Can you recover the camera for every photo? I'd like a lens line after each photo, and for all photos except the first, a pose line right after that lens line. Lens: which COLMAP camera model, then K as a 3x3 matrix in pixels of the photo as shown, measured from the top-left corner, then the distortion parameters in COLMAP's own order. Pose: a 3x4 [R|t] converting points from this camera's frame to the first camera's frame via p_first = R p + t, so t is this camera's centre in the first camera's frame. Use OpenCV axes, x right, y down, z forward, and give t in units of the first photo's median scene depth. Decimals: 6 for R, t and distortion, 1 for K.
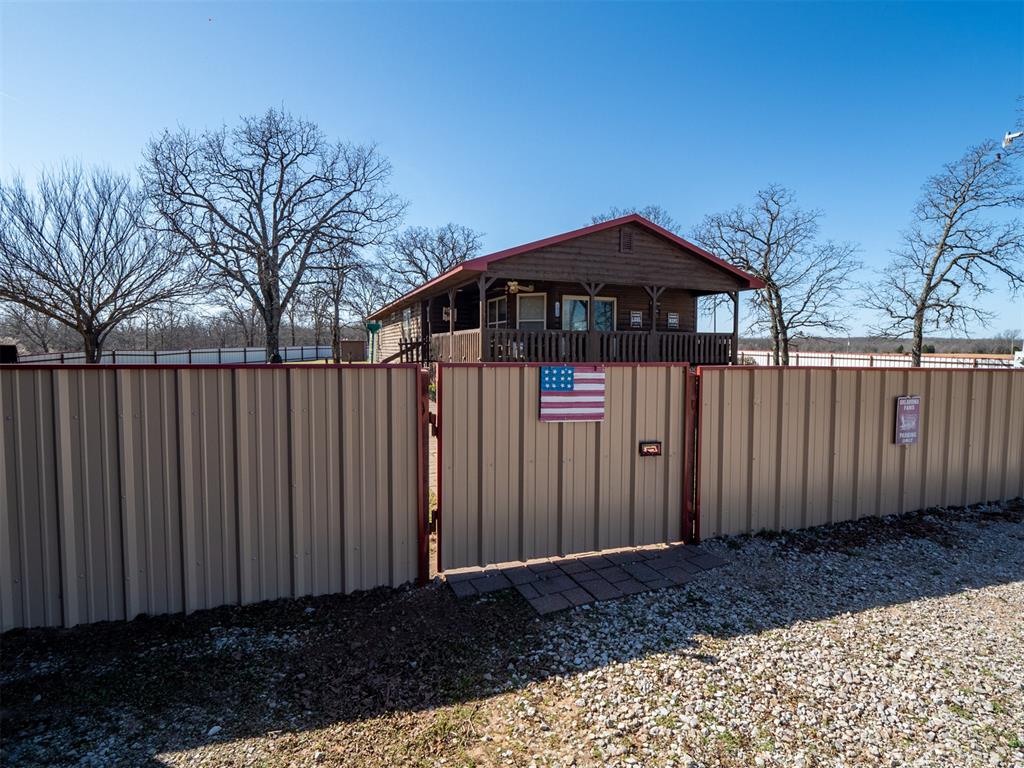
lens RADIAL K [[506.8, 0, 511.2], [0, 506.8, 378.0], [0, 0, 1]] dist [-0.010700, -0.001074]
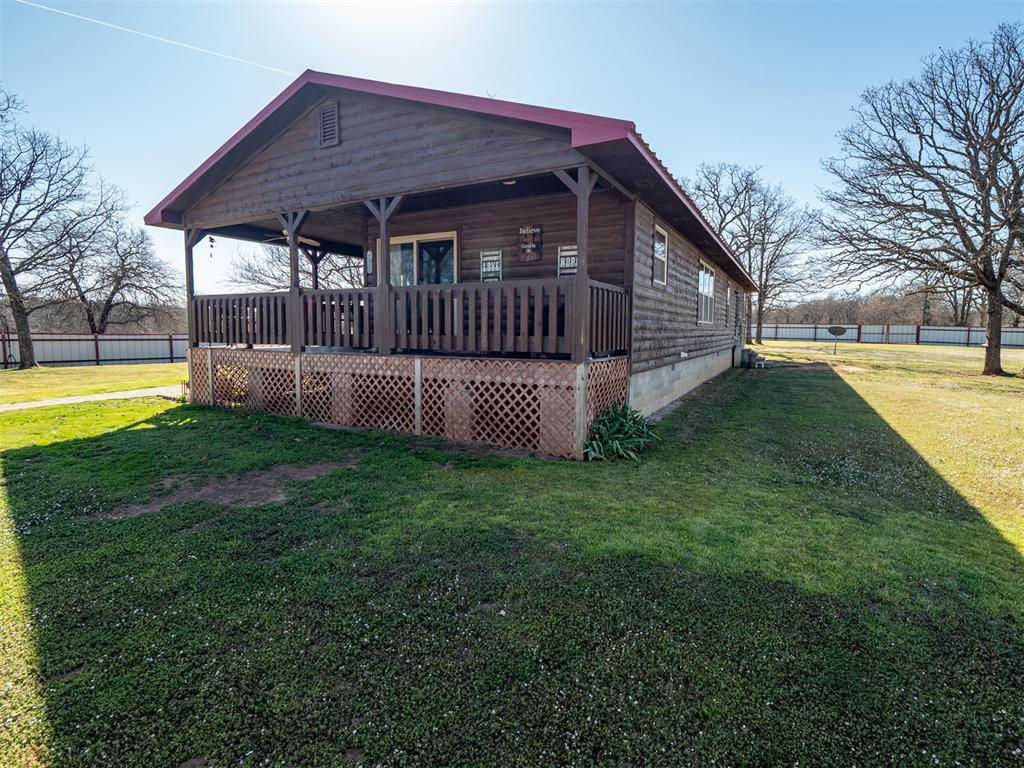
lens RADIAL K [[506.8, 0, 512.8], [0, 506.8, 380.5], [0, 0, 1]] dist [-0.010700, -0.001074]
pose [[0.636434, 0.075486, -0.767628, 0.774621], [-0.050431, 0.997143, 0.056244, -0.031287], [0.769681, 0.002917, 0.638423, 0.775541]]
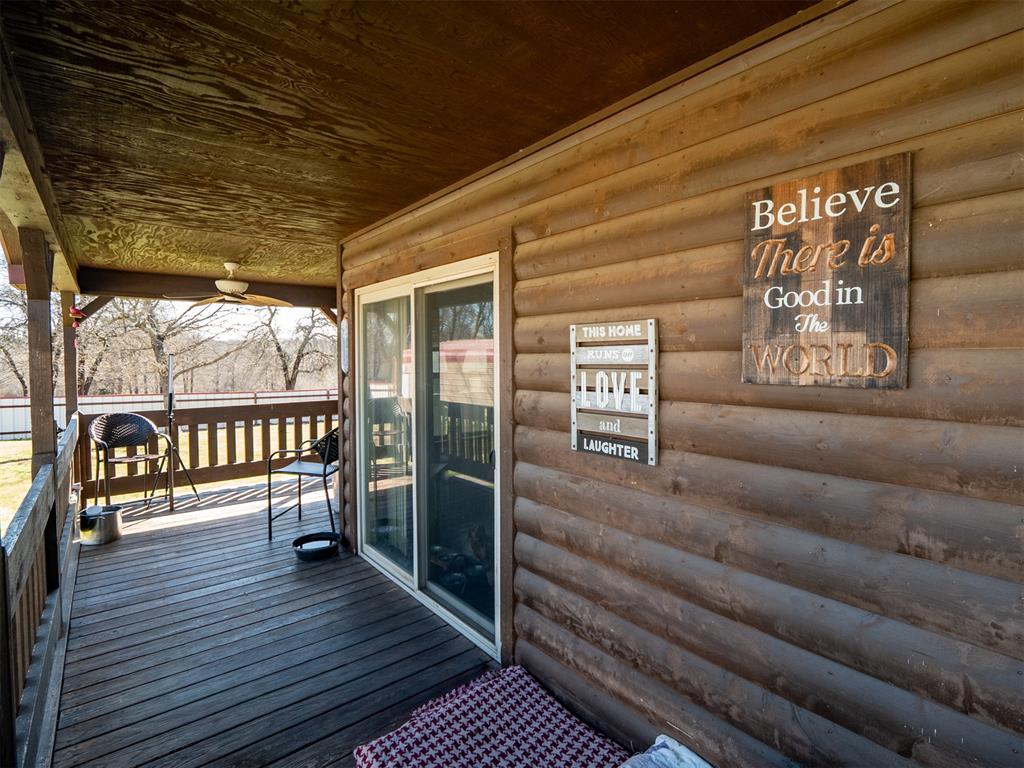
lens RADIAL K [[506.8, 0, 513.5], [0, 506.8, 379.2], [0, 0, 1]] dist [-0.010700, -0.001074]
pose [[0.302629, 0.033855, -0.952507, 0.405150], [-0.047823, 0.998649, 0.020301, -0.136384], [0.951908, 0.039408, 0.303839, 1.075445]]
